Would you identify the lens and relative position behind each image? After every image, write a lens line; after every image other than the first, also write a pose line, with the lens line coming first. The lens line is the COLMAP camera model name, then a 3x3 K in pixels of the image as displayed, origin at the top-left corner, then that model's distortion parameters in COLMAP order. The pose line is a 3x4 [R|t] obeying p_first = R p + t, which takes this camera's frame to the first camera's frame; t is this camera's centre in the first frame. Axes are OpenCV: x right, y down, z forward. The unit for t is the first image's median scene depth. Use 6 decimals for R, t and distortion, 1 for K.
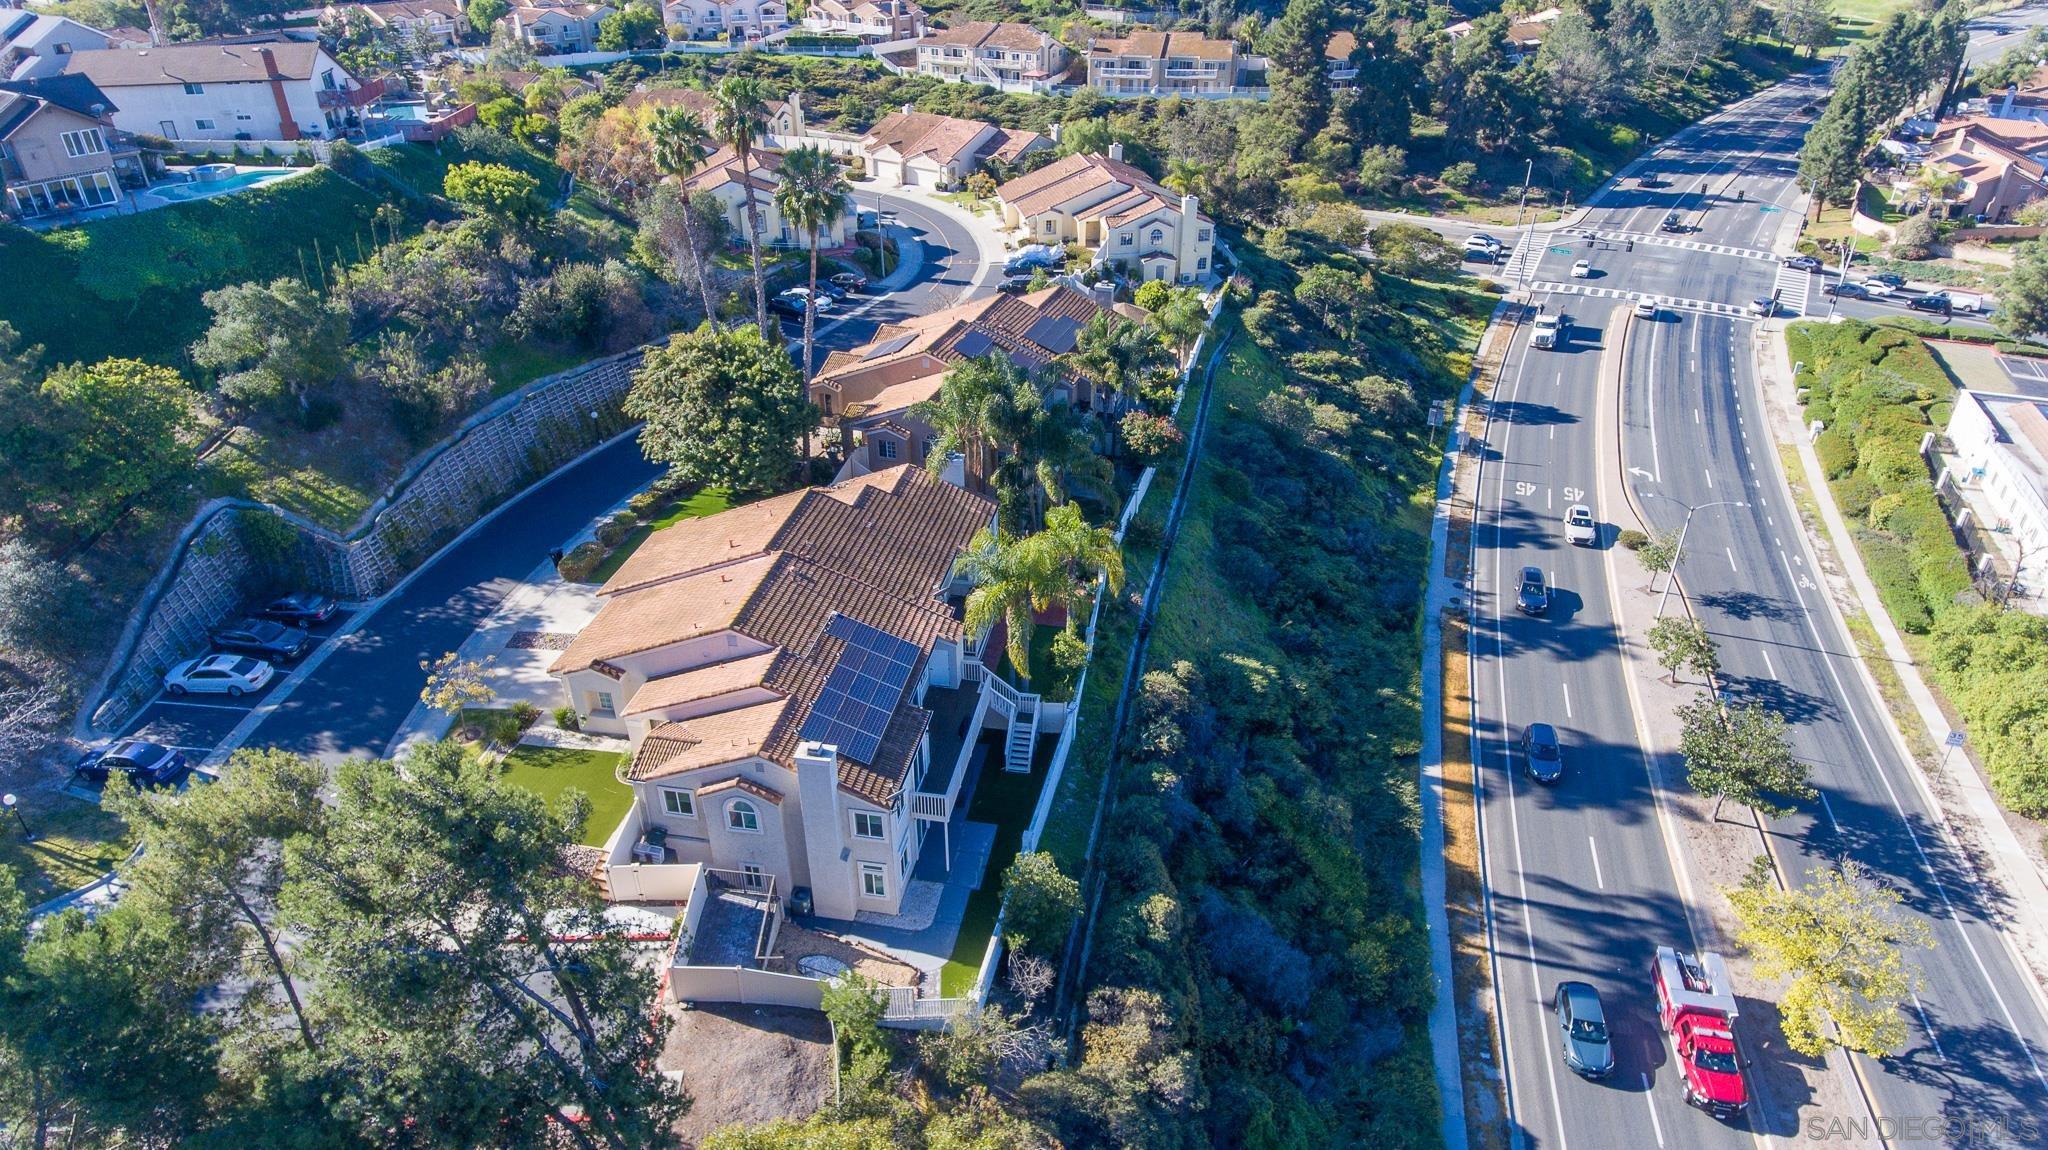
lens RADIAL K [[1202.1, 0, 1014.9], [0, 1202.1, 602.2], [0, 0, 1]] dist [0.005268, -0.005767]
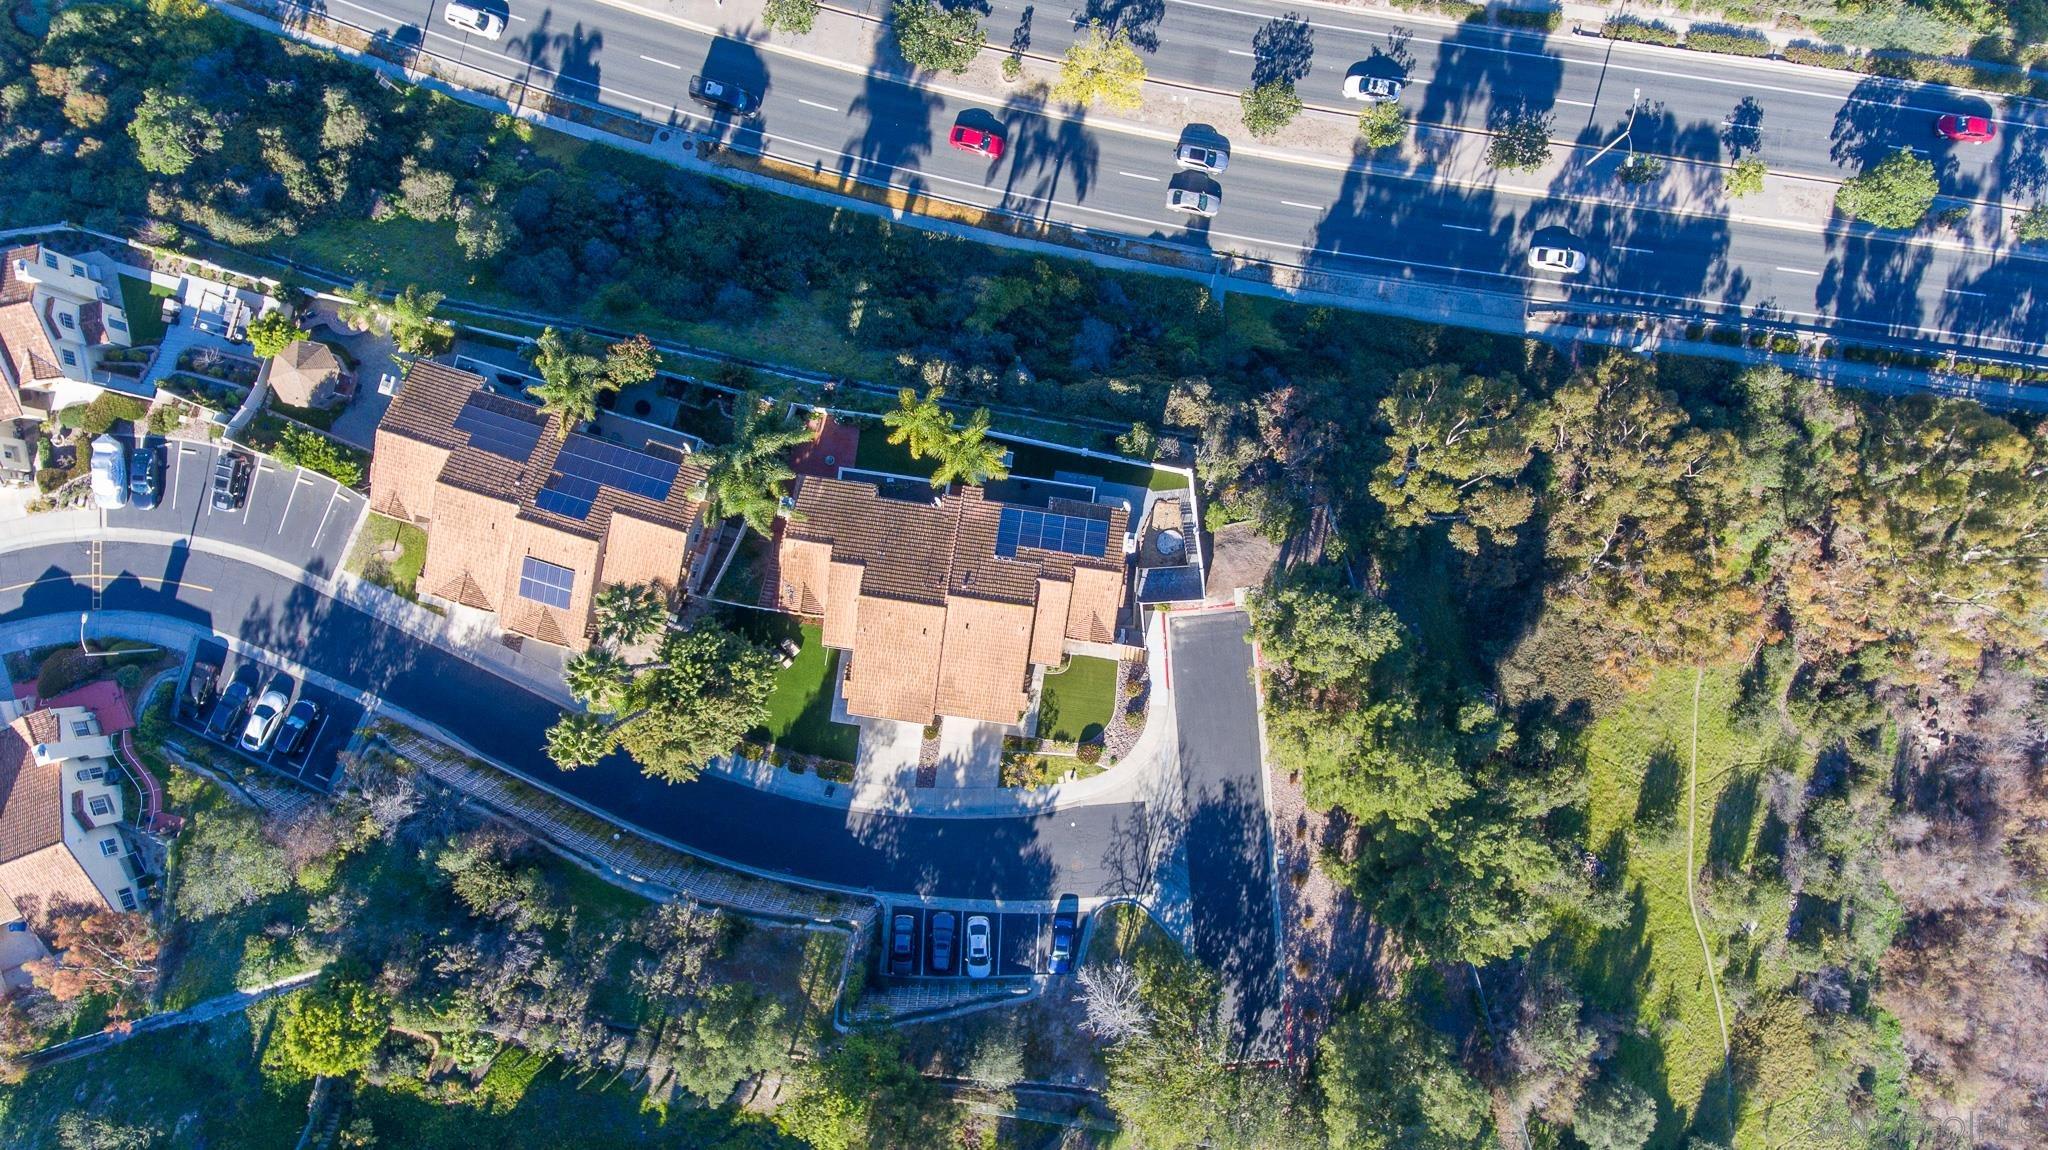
lens RADIAL K [[1202.1, 0, 1013.7], [0, 1202.1, 570.2], [0, 0, 1]] dist [0.005268, -0.005767]
pose [[-0.042457, -0.998644, 0.030112, -0.192559], [0.525200, 0.003331, 0.850972, -1.238452], [-0.849919, 0.051945, 0.524347, 0.071333]]
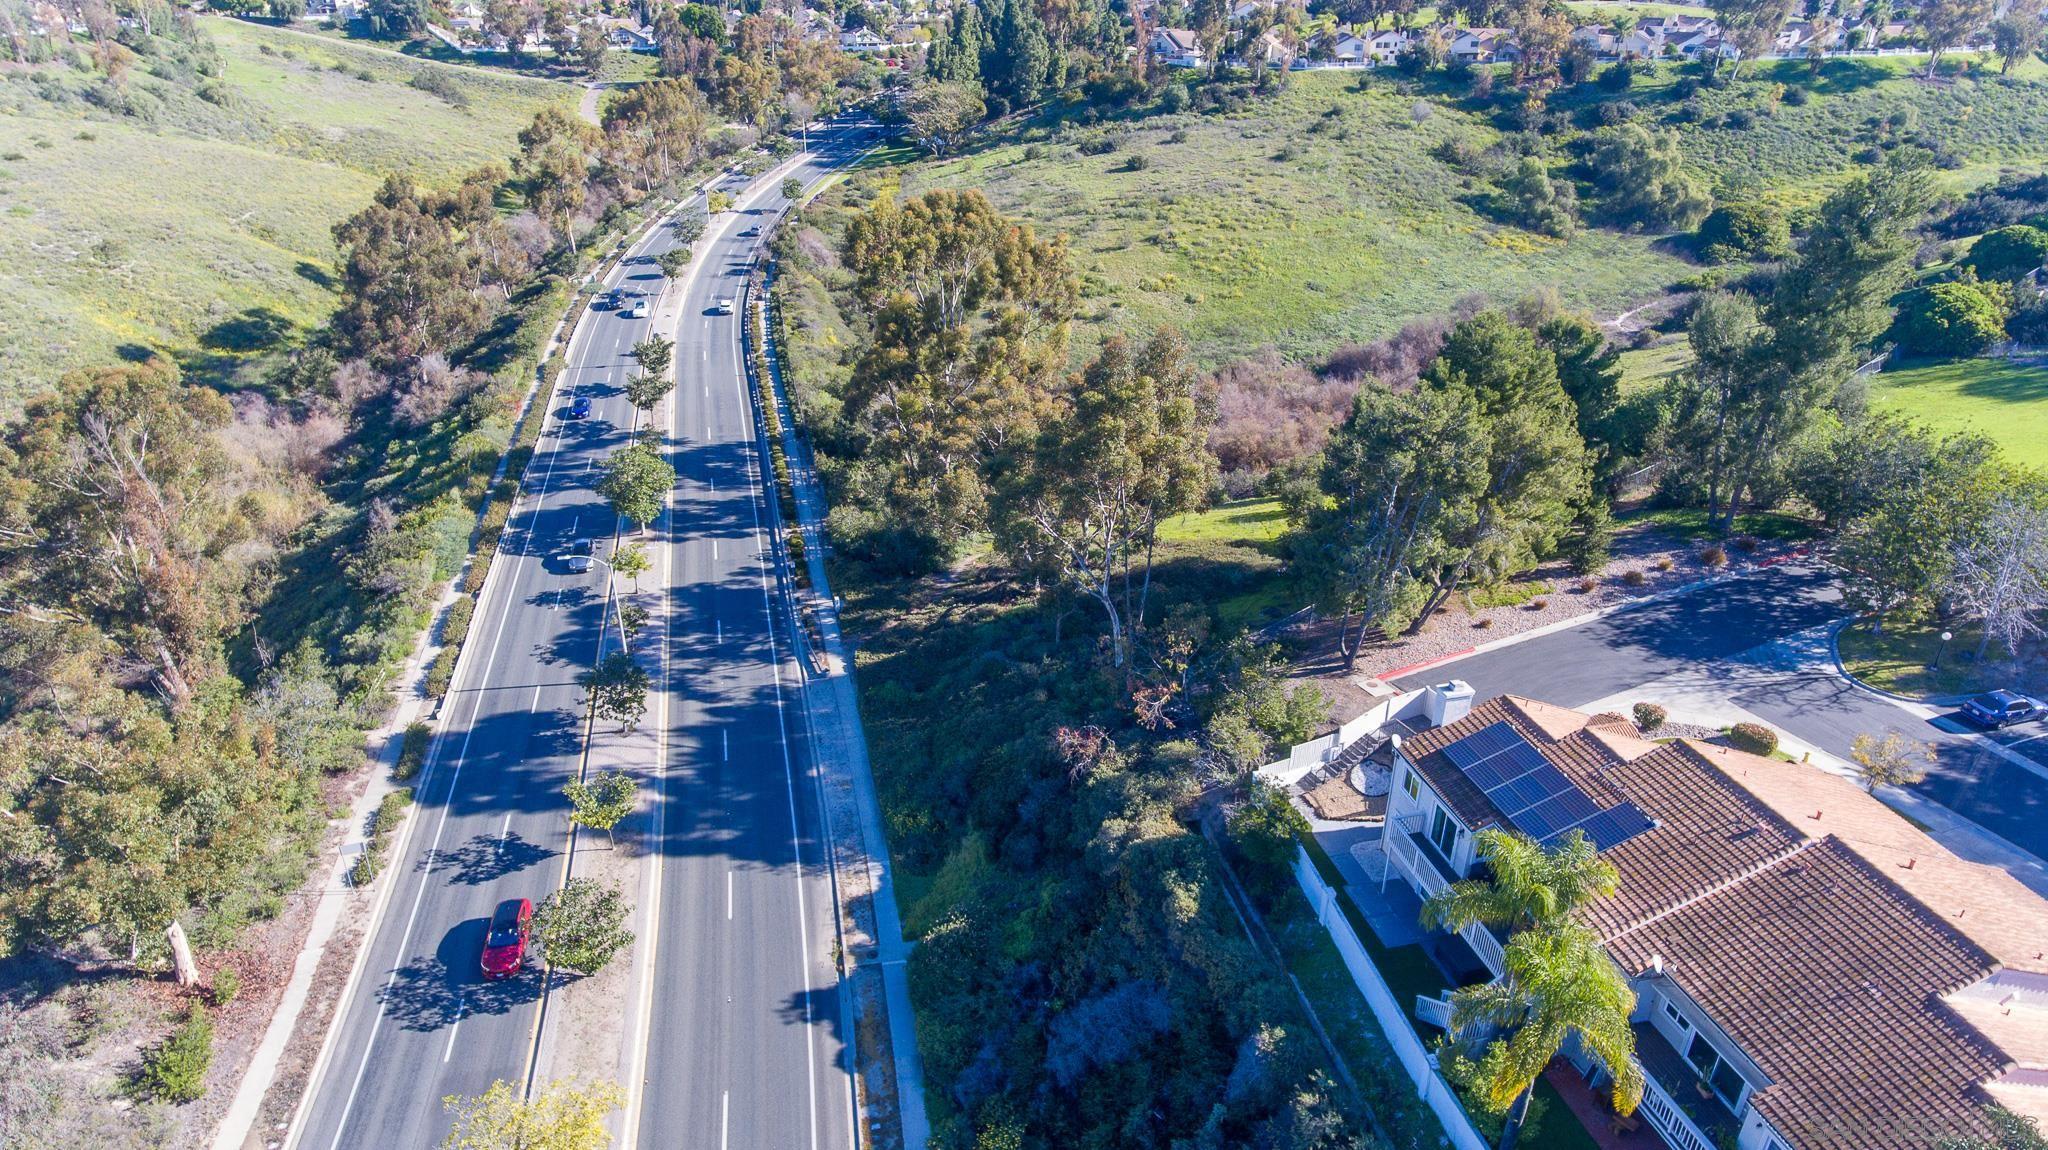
lens RADIAL K [[1202.1, 0, 1015.7], [0, 1202.1, 586.8], [0, 0, 1]] dist [0.005268, -0.005767]
pose [[-0.915063, 0.189630, -0.355949, 0.464777], [-0.203890, 0.543974, 0.813954, -0.590577], [0.347977, 0.817394, -0.459108, 0.948284]]
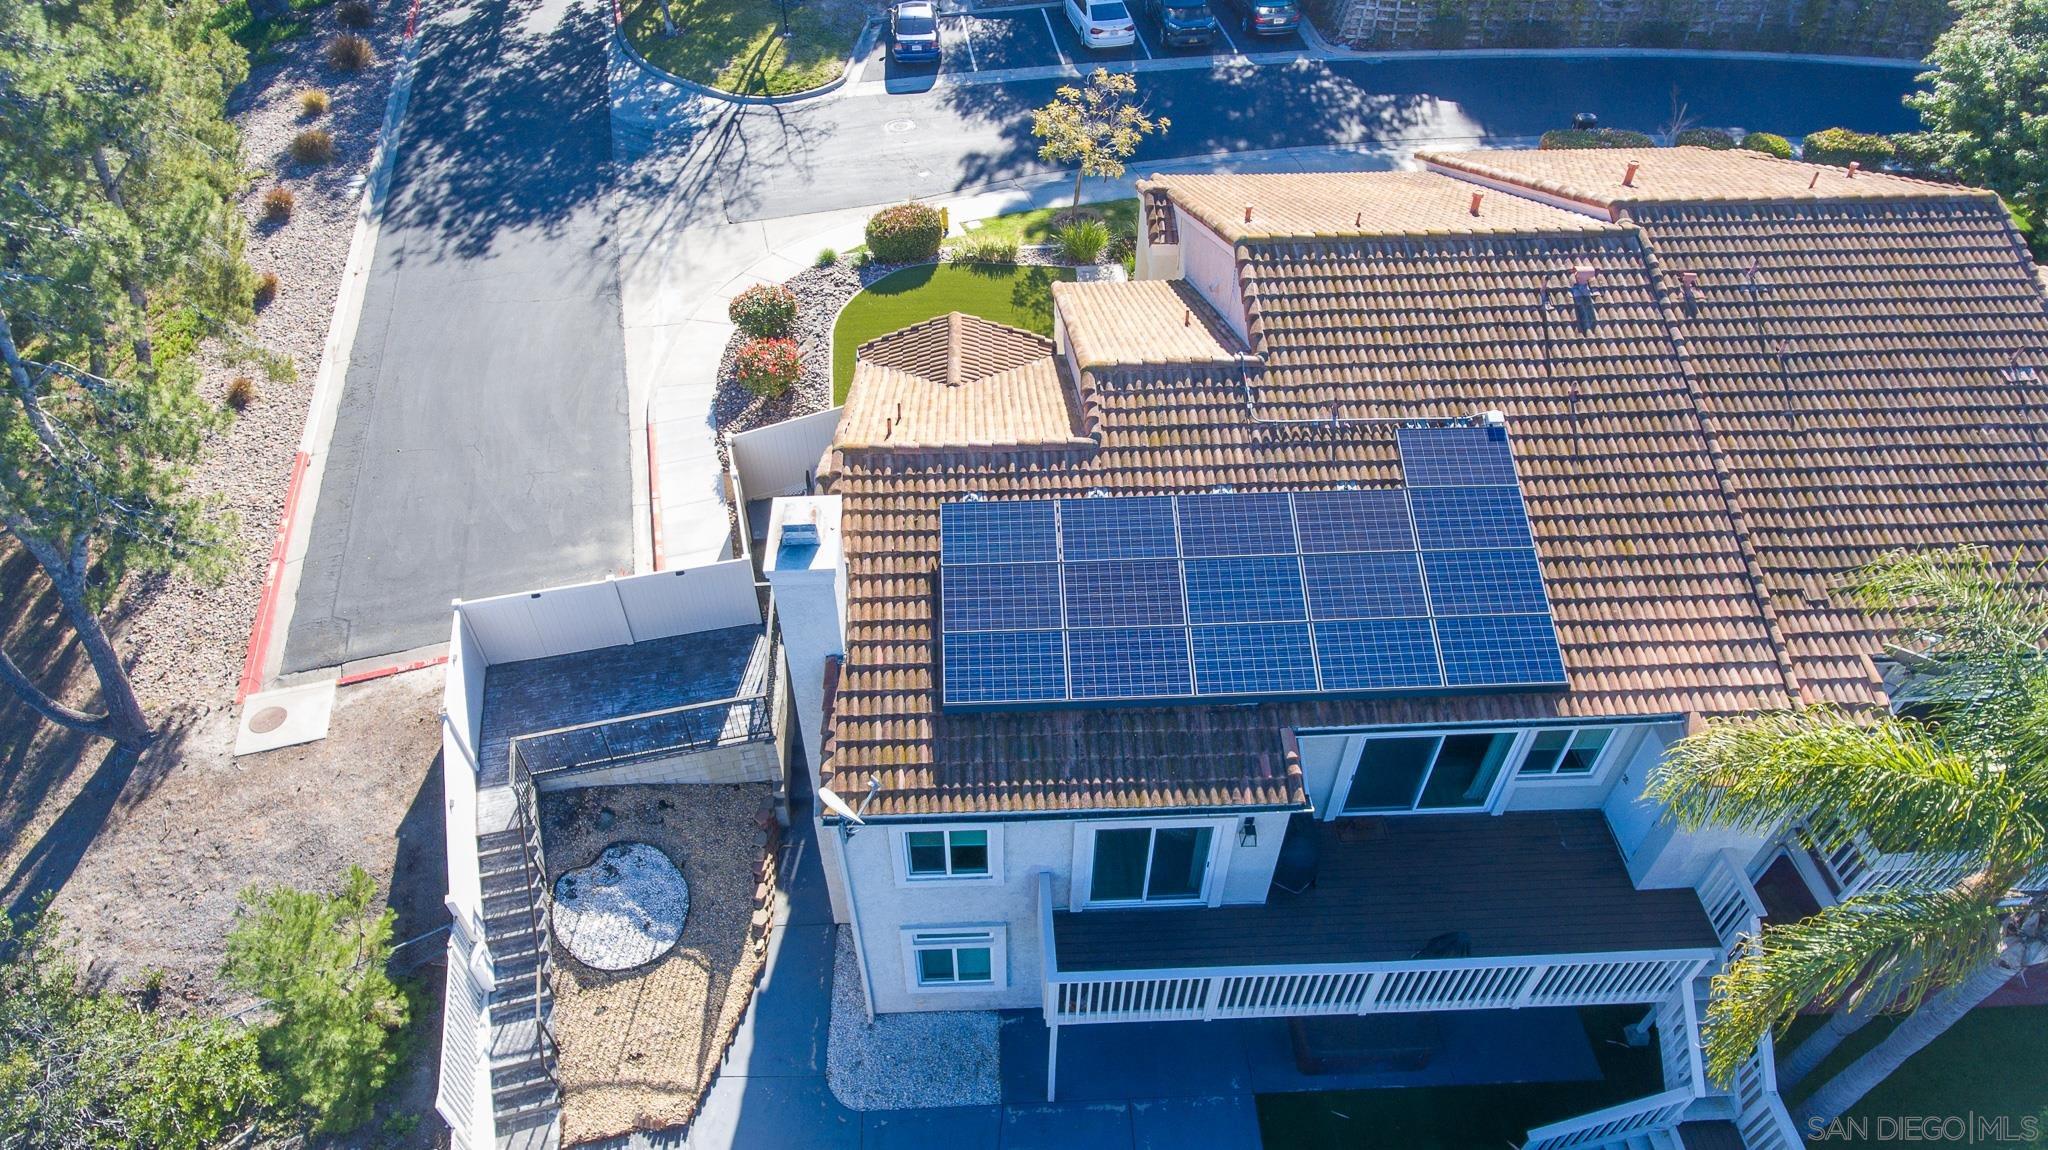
lens RADIAL K [[1202.1, 0, 1011.8], [0, 1202.1, 572.7], [0, 0, 1]] dist [0.005268, -0.005767]
pose [[0.219917, 0.688459, -0.691130, 0.069249], [-0.512402, 0.684392, 0.518701, -0.056768], [0.830109, 0.240065, 0.503278, 0.632498]]
